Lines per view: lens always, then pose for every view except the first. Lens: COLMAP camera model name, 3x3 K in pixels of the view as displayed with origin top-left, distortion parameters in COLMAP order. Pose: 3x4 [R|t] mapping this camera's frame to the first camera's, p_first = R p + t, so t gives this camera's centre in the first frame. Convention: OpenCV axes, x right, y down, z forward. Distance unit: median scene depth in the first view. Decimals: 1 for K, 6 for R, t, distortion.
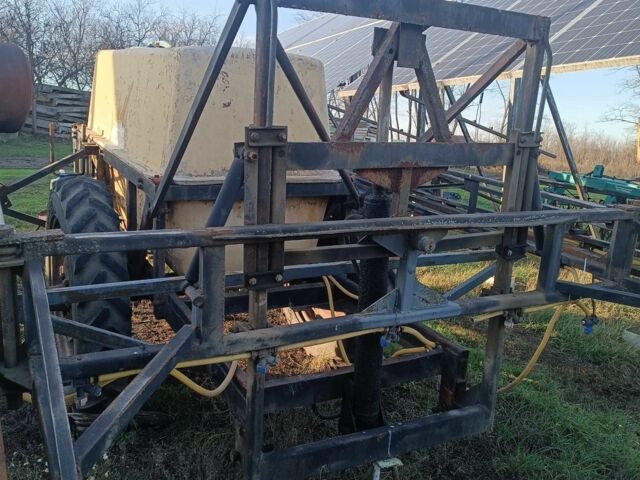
lens RADIAL K [[612.0, 0, 316.0], [0, 612.0, 238.1], [0, 0, 1]] dist [0.016409, 0.004656]
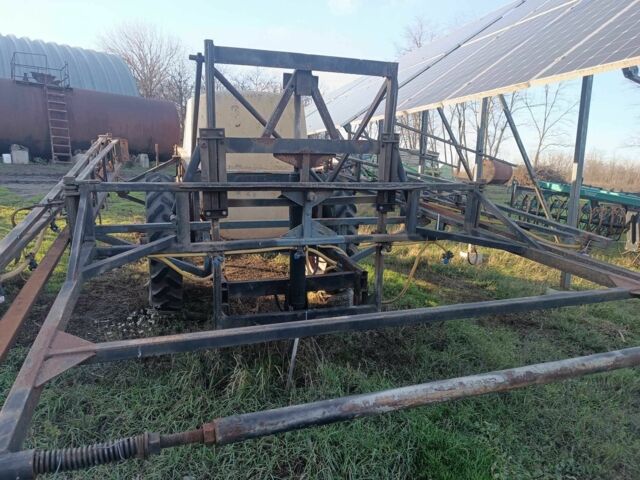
lens RADIAL K [[460.4, 0, 320.0], [0, 460.4, 240.0], [0, 0, 1]] dist [0.011422, 0.002471]
pose [[0.987678, 0.012669, -0.155985, 0.330513], [-0.013178, 0.999911, -0.002228, 0.110248], [0.155943, 0.004256, 0.987757, -0.232413]]
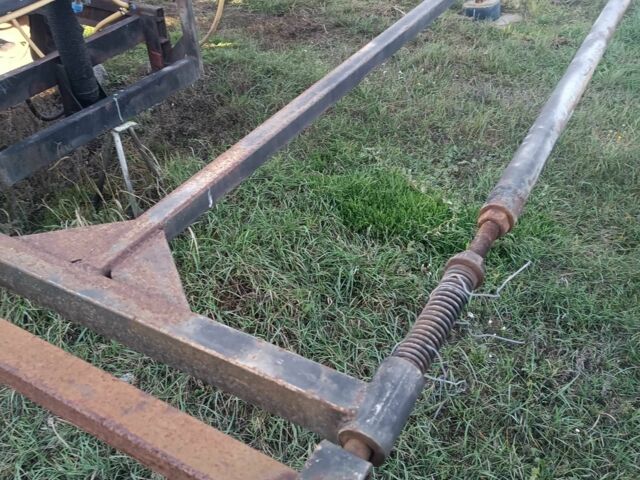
lens RADIAL K [[612.0, 0, 316.0], [0, 612.0, 238.1], [0, 0, 1]] dist [0.016409, 0.004656]
pose [[0.855898, -0.386317, 0.343800, -0.037755], [0.201625, 0.861473, 0.466059, 0.092600], [-0.476220, -0.329580, 0.815225, -0.105045]]
